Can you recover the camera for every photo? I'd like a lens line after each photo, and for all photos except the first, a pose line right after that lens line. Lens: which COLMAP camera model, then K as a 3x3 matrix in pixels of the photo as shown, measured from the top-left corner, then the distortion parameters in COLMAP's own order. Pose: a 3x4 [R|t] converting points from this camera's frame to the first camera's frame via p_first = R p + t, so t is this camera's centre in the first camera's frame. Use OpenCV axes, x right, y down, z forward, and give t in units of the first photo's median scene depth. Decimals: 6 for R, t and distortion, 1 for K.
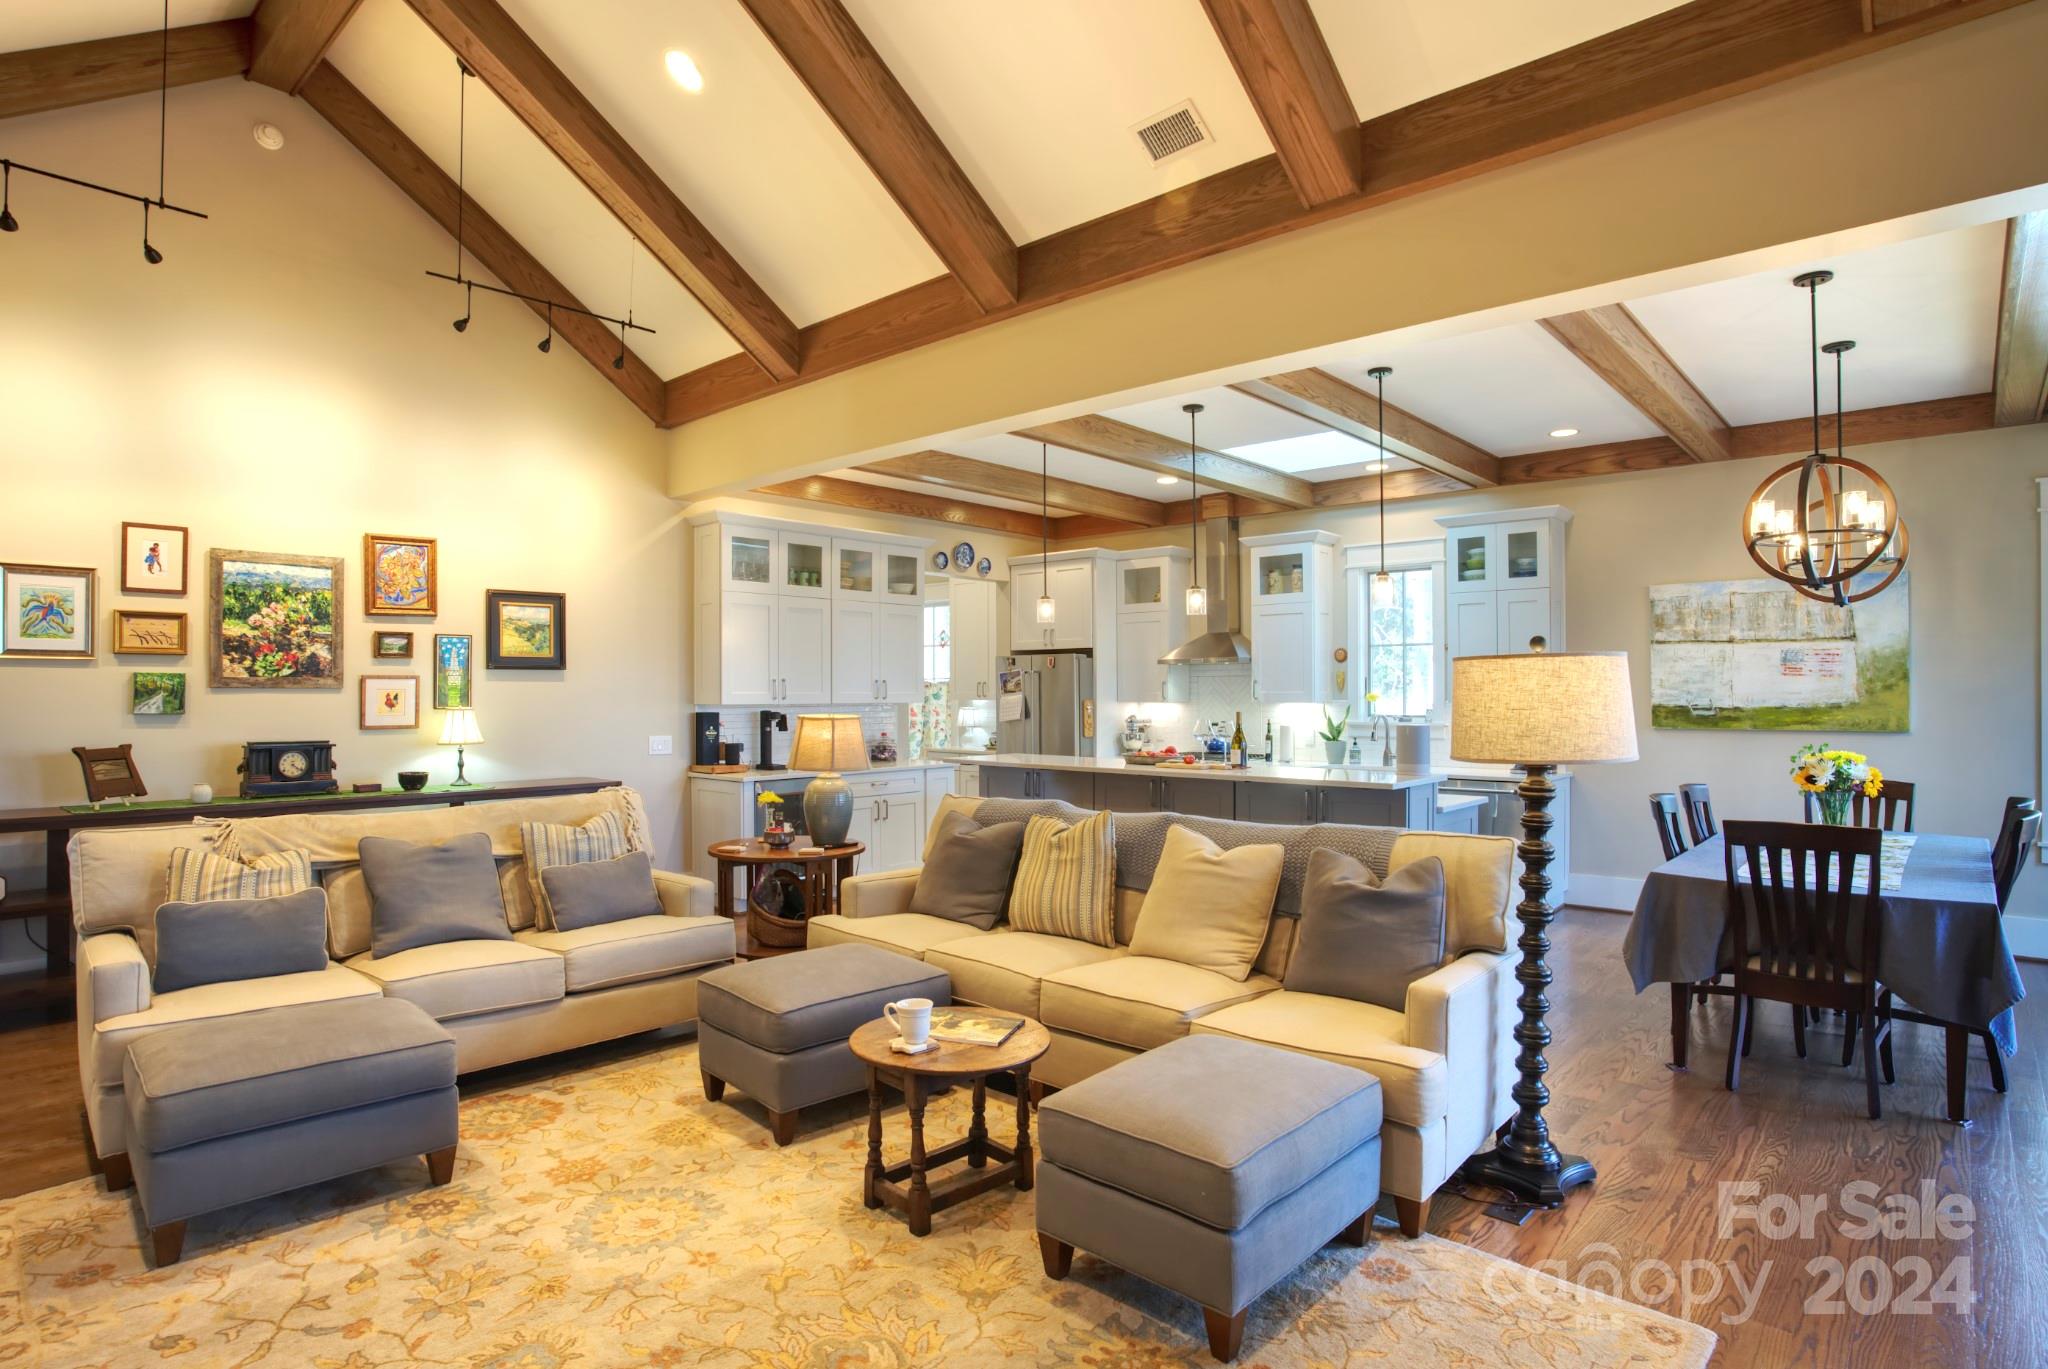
lens RADIAL K [[1098.7, 0, 1039.0], [0, 1098.7, 686.8], [0, 0, 1]] dist [0.017505, 0.005546]
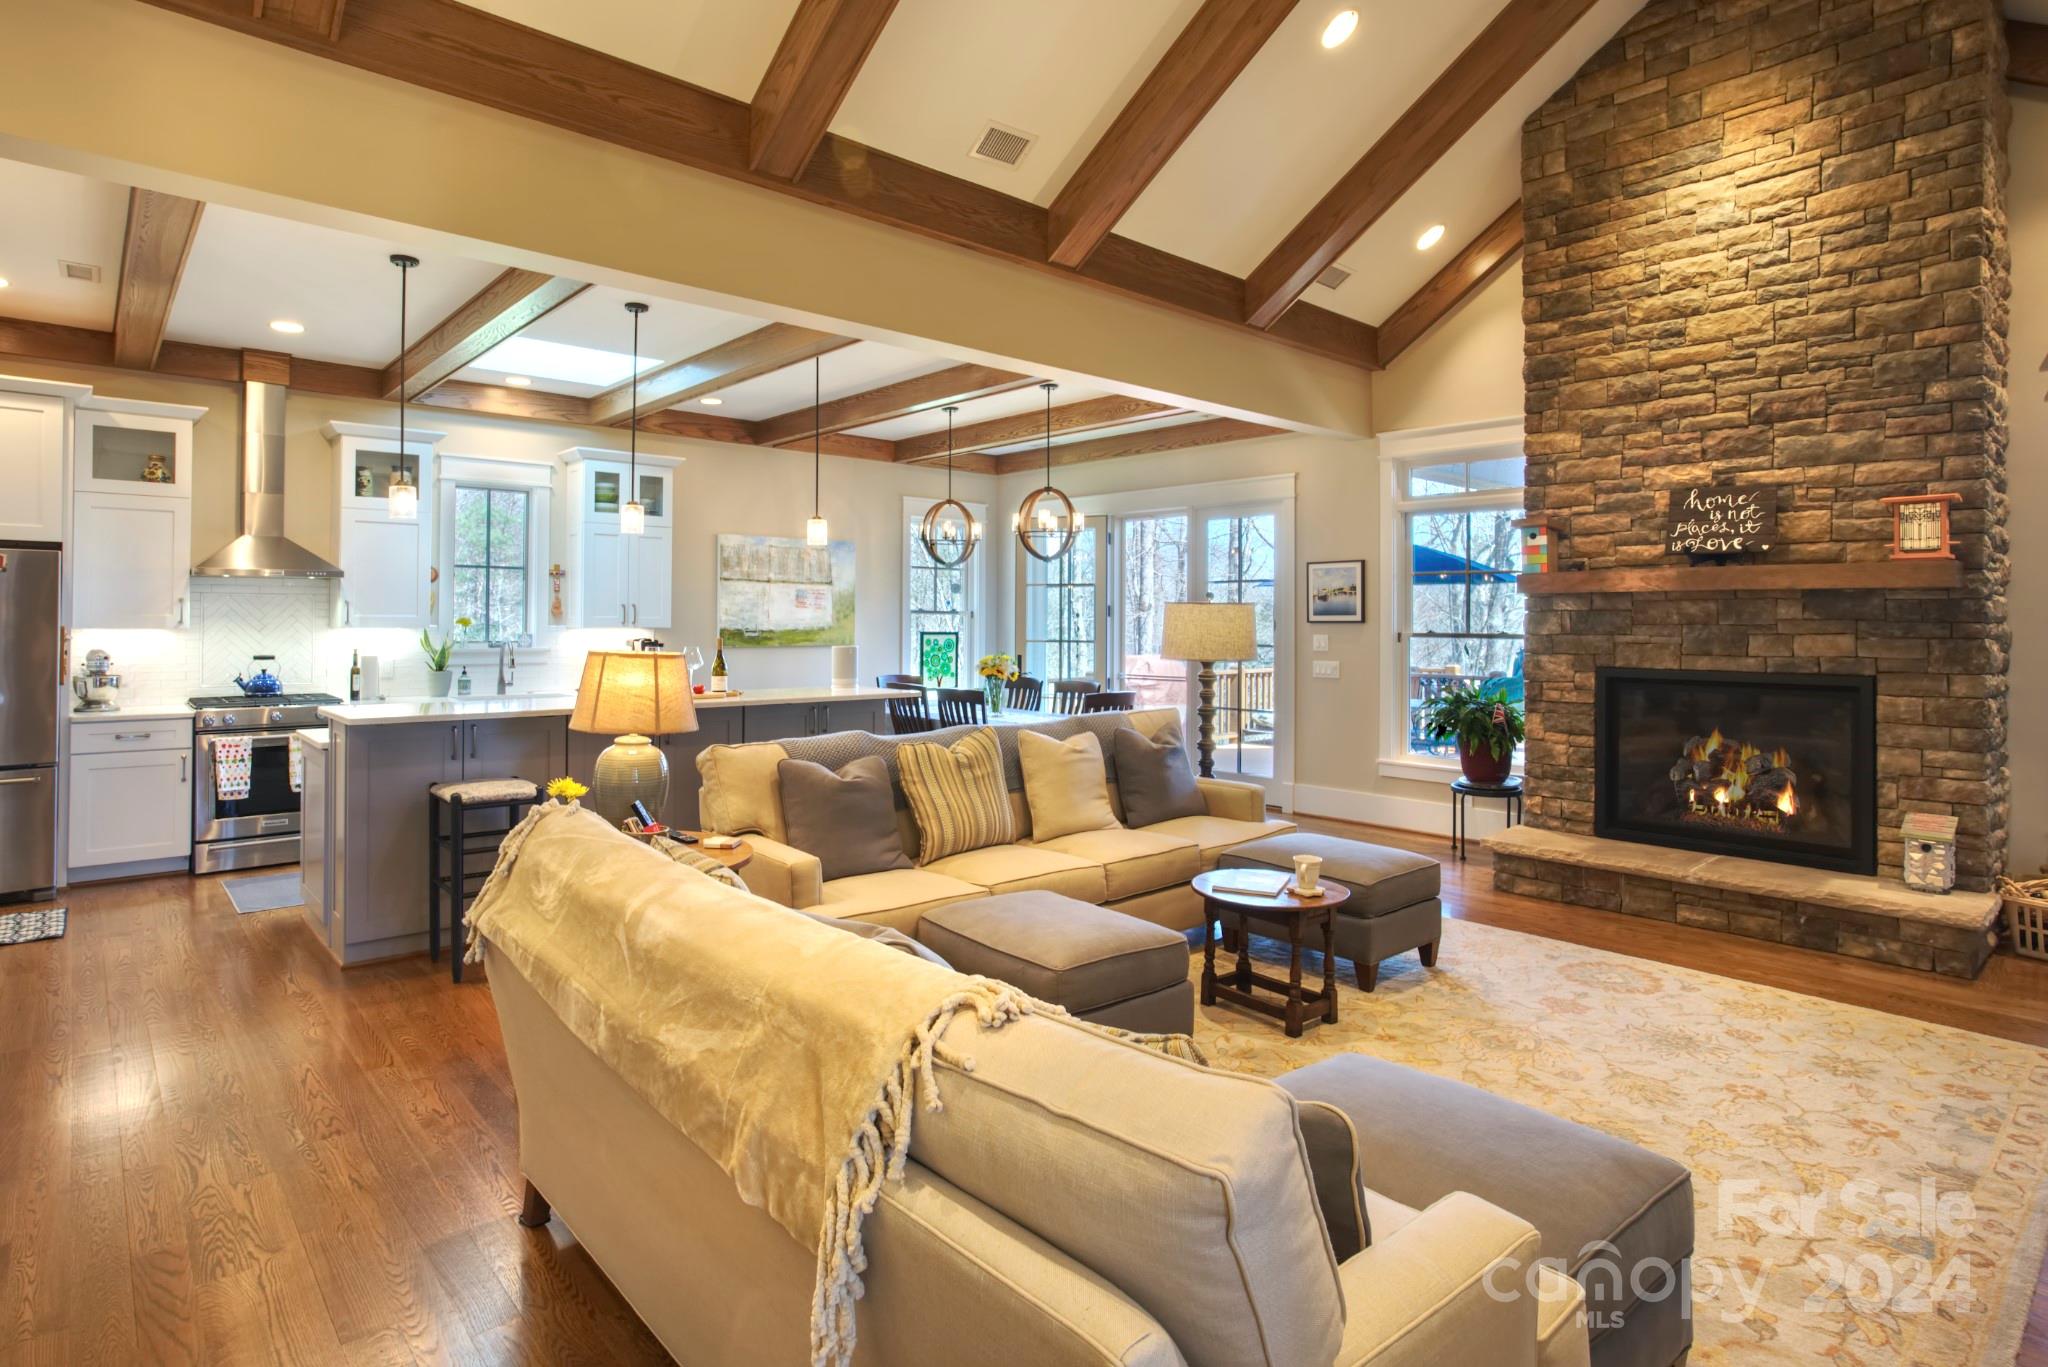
lens RADIAL K [[1098.7, 0, 957.6], [0, 1098.7, 615.0], [0, 0, 1]] dist [0.017505, 0.005546]
pose [[0.199903, 0.007143, 0.979790, -0.637603], [-0.010799, 0.999929, -0.005086, 0.004319], [-0.979756, -0.009564, 0.199966, 0.495637]]
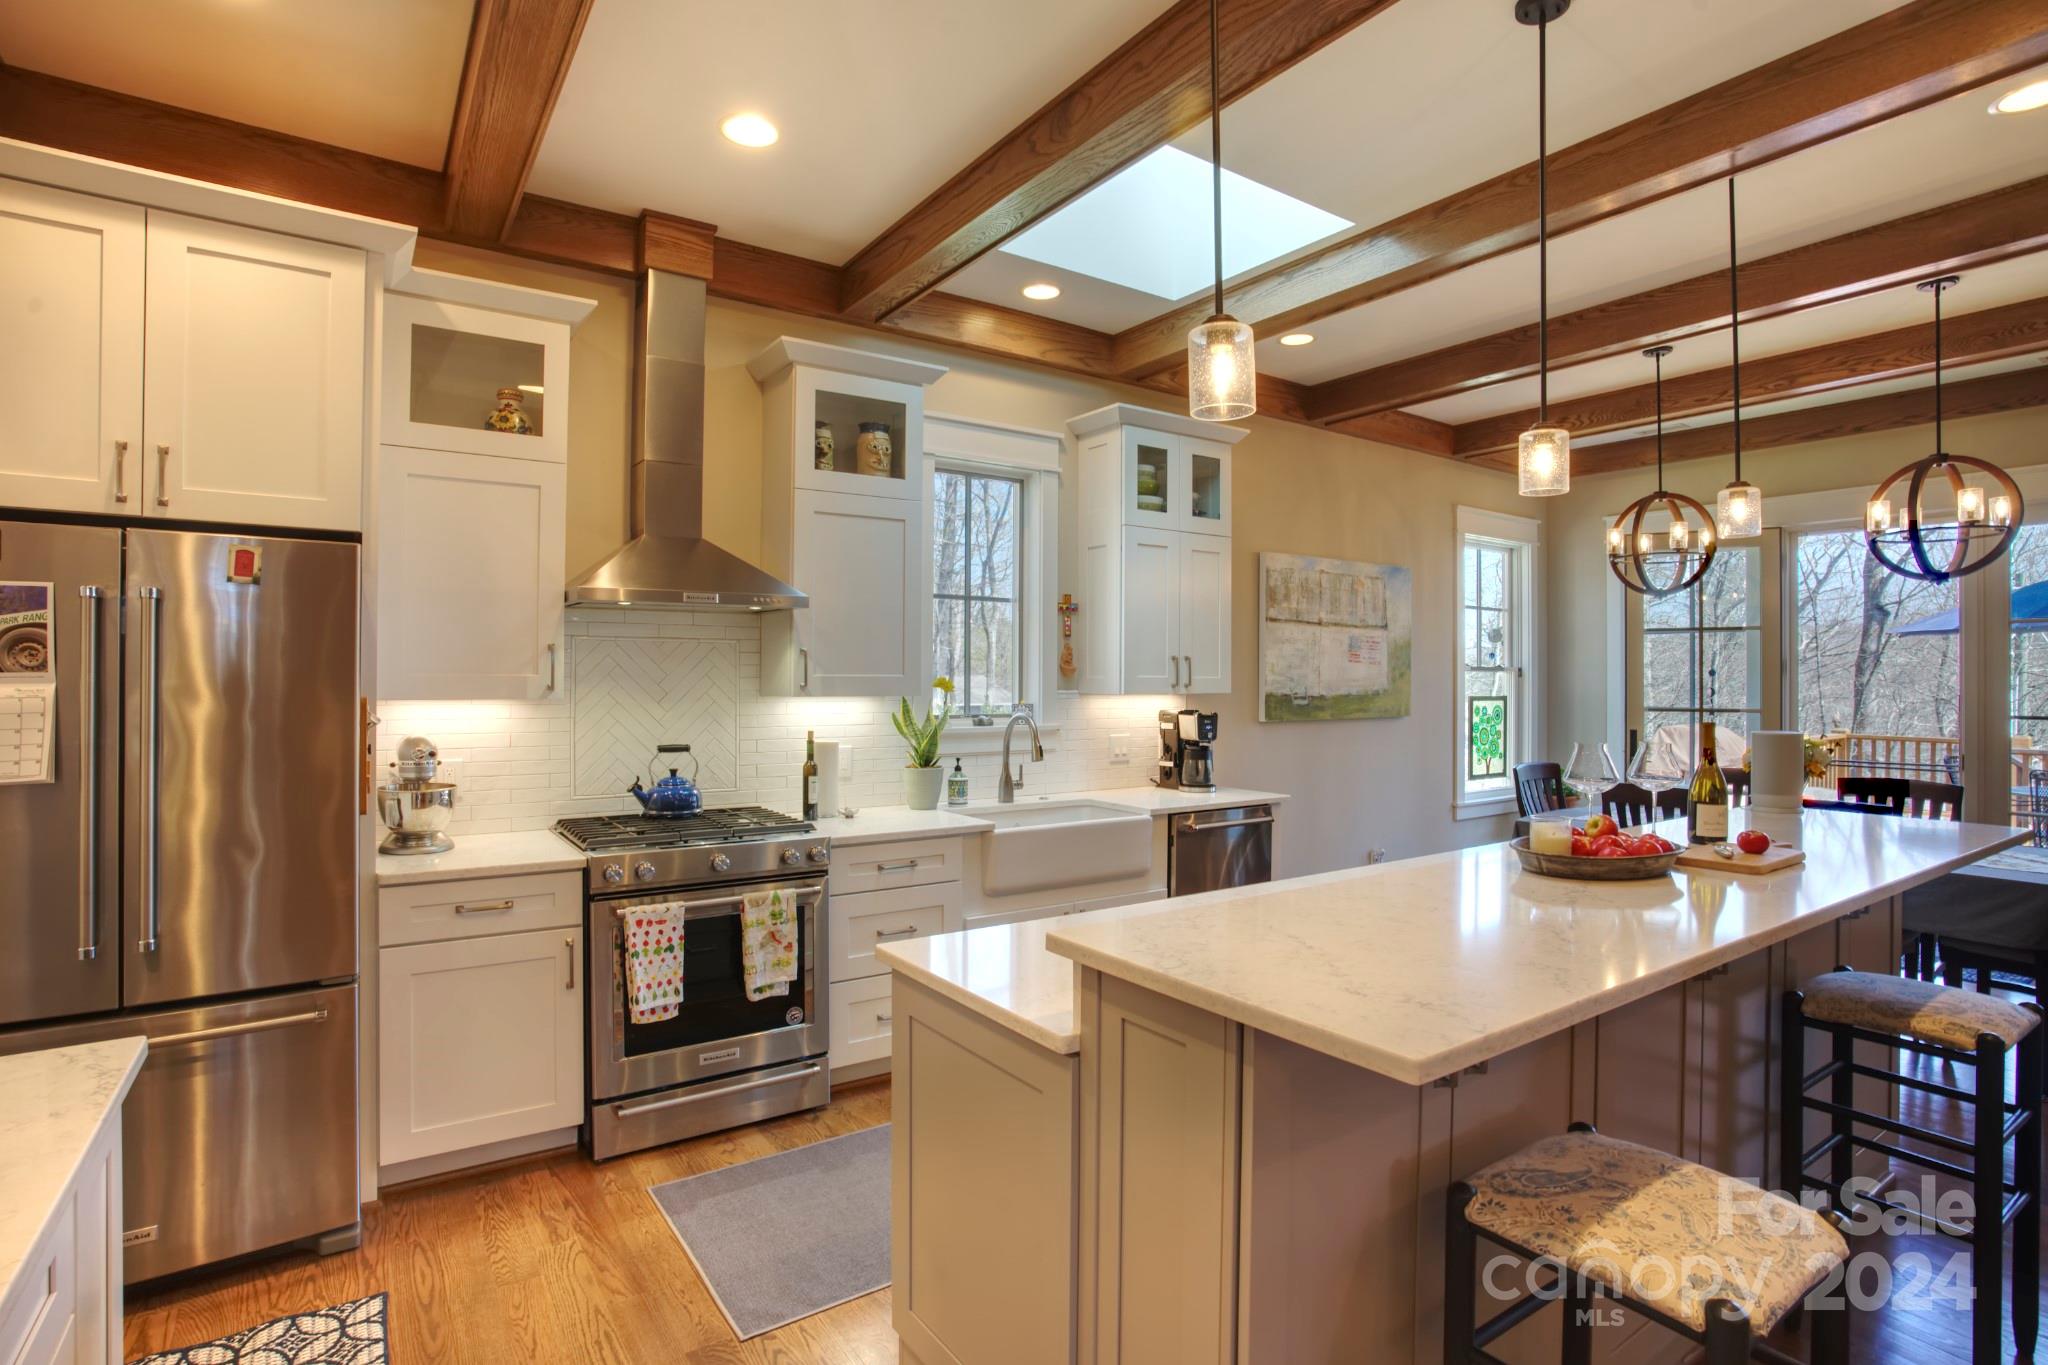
lens RADIAL K [[1004.2, 0, 1034.5], [0, 1004.2, 673.6], [0, 0, 1]] dist [-0.045895, 0.017060]
pose [[0.259190, 0.007331, 0.965798, -0.232852], [-0.009367, 0.999943, -0.005077, 0.006711], [-0.965781, -0.007730, 0.259244, 0.996712]]
